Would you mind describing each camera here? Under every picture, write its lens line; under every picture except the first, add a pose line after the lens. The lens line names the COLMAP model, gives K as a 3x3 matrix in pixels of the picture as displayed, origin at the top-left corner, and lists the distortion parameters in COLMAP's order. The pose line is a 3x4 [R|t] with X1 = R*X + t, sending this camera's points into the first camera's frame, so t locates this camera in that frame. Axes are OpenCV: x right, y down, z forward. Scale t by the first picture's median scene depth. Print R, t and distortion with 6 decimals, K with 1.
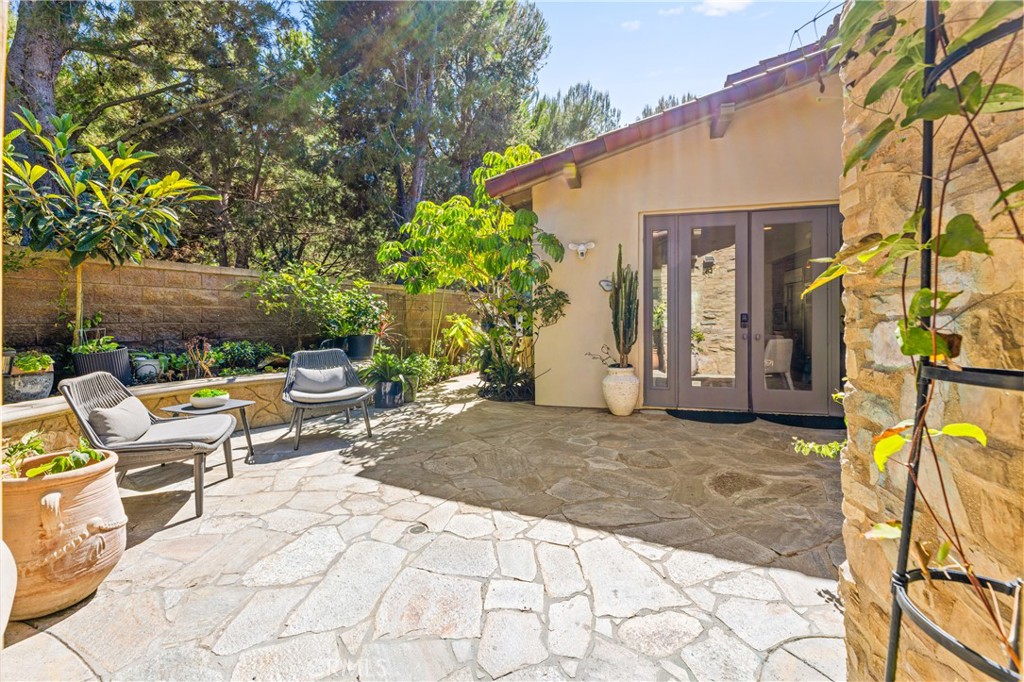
lens RADIAL K [[421.2, 0, 512.7], [0, 421.2, 316.9], [0, 0, 1]] dist [-0.000580, -0.000132]
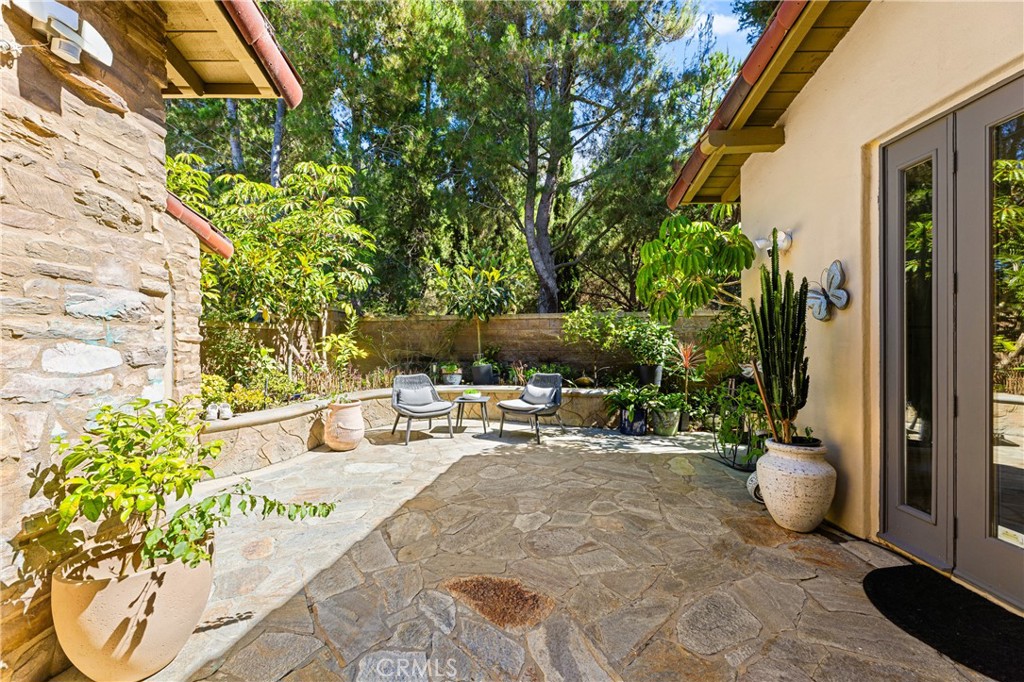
lens RADIAL K [[410.2, 0, 512.0], [0, 410.2, 341.0], [0, 0, 1]] dist [-0.000278, -0.000038]
pose [[0.268950, -0.005901, -0.963136, 0.741881], [0.003829, 0.999980, -0.005058, -0.018114], [0.963147, -0.002327, 0.268967, 0.522850]]
